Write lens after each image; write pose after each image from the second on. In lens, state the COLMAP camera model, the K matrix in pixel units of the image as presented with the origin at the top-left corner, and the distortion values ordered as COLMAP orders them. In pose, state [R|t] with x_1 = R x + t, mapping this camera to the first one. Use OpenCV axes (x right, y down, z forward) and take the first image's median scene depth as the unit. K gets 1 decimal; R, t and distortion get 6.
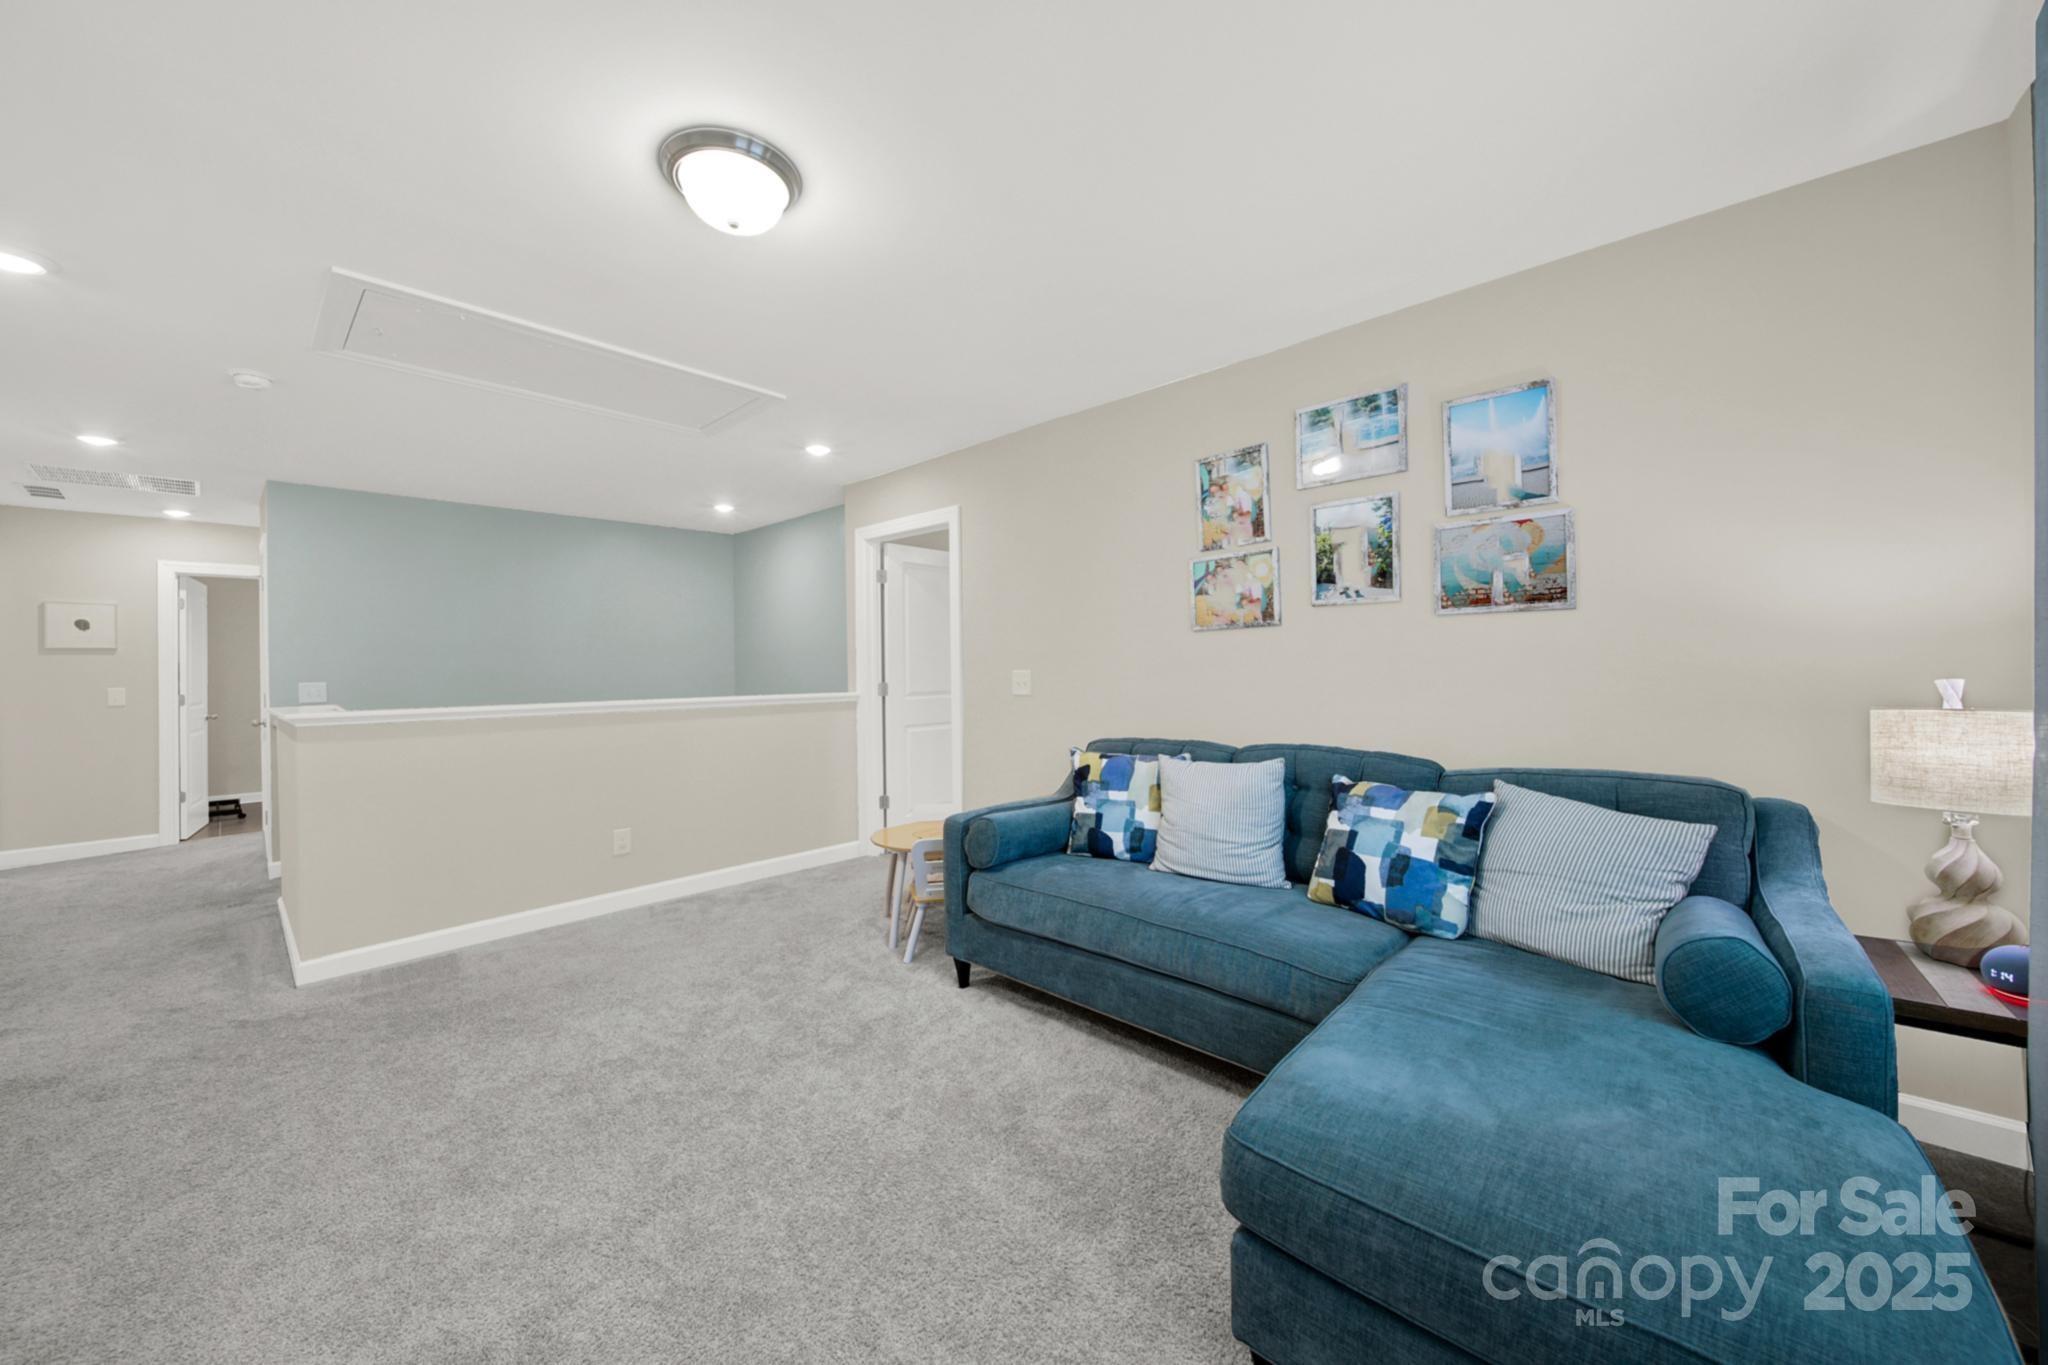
lens RADIAL K [[737.1, 0, 1018.0], [0, 737.1, 668.3], [0, 0, 1]] dist [-0.001724, -0.000394]
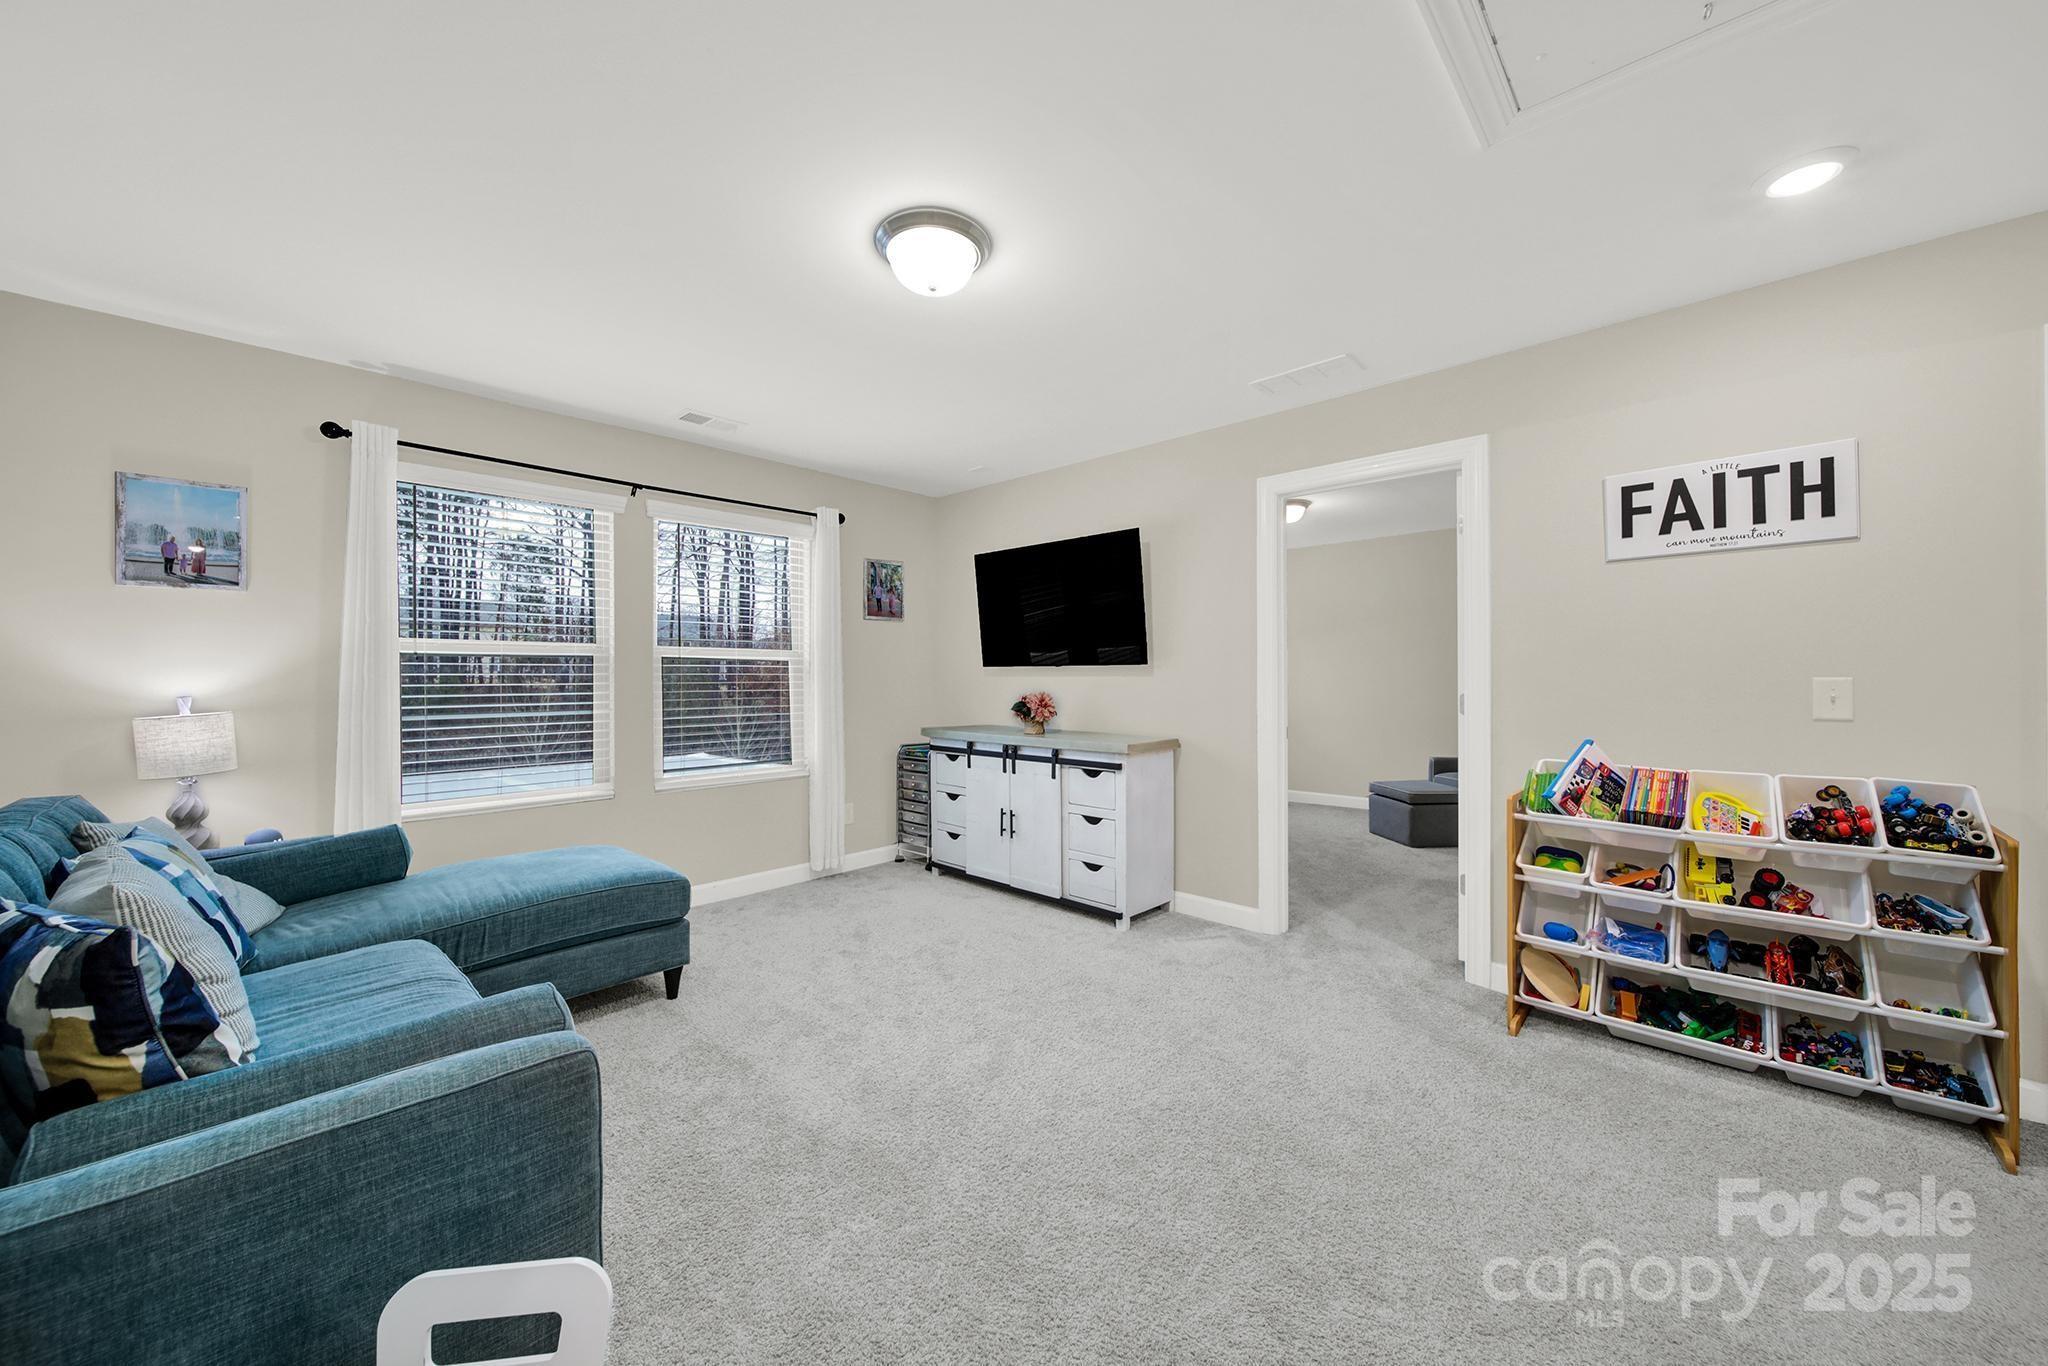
lens RADIAL K [[741.6, 0, 1023.2], [0, 741.6, 669.2], [0, 0, 1]] dist [-0.000686, -0.000750]
pose [[-0.999788, 0.019552, 0.006472, -0.385022], [0.019478, 0.999747, -0.011285, 0.006114], [-0.006692, -0.011157, -0.999915, 1.583995]]
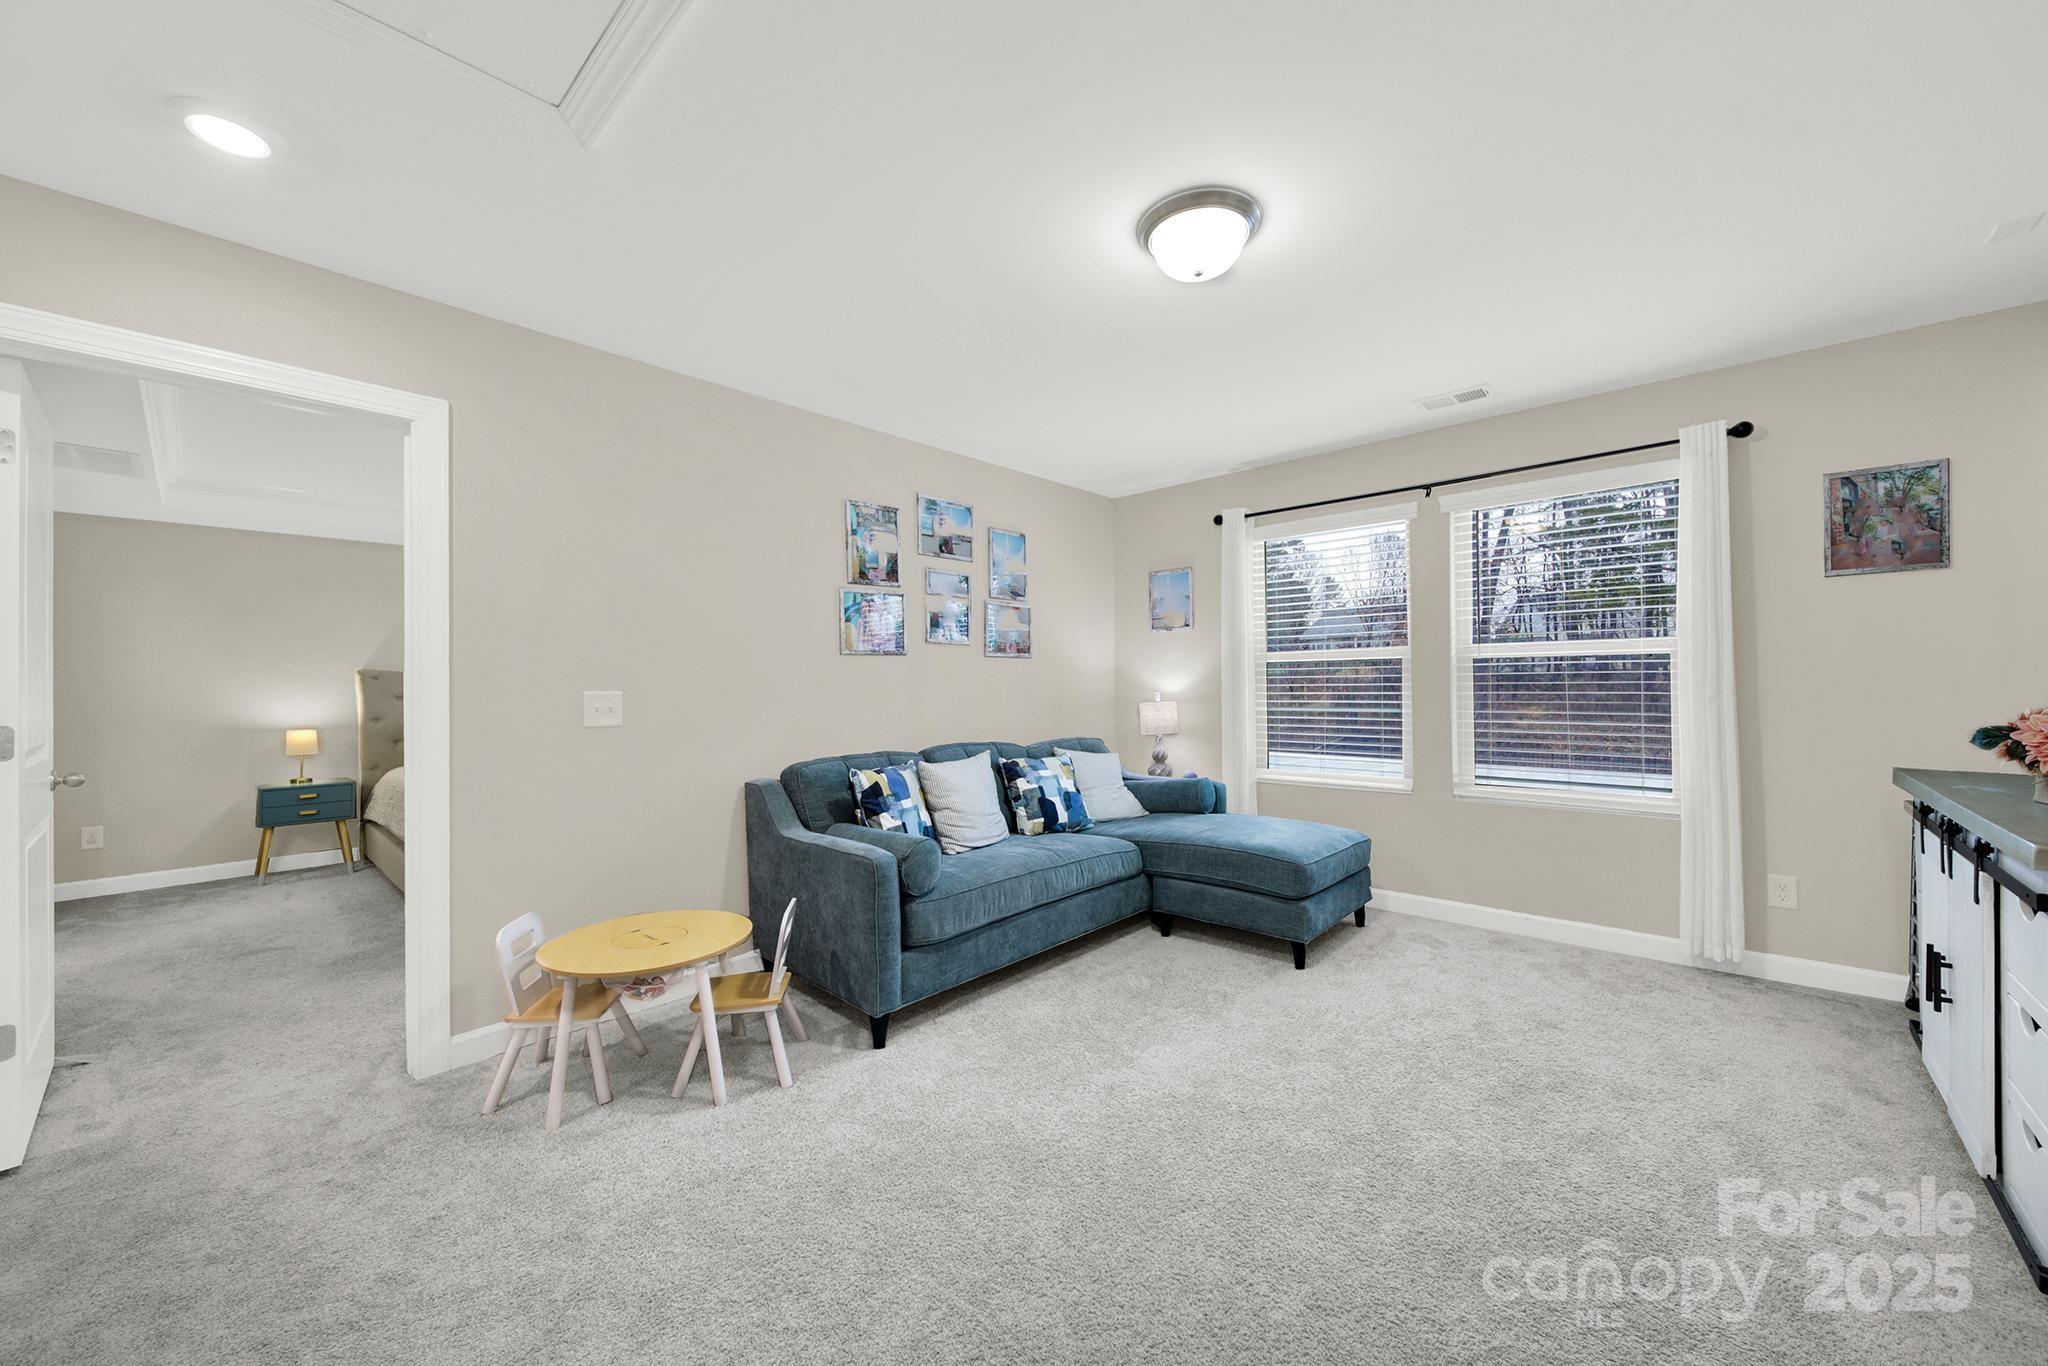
lens RADIAL K [[765.4, 0, 1024.0], [0, 765.4, 683.0], [0, 0, 1]] dist [-0.001430, -0.000131]
pose [[-0.006043, 0.018132, 0.999817, -1.120300], [0.010395, 0.999783, -0.018069, 0.019023], [-0.999928, 0.010284, -0.006230, 0.932457]]
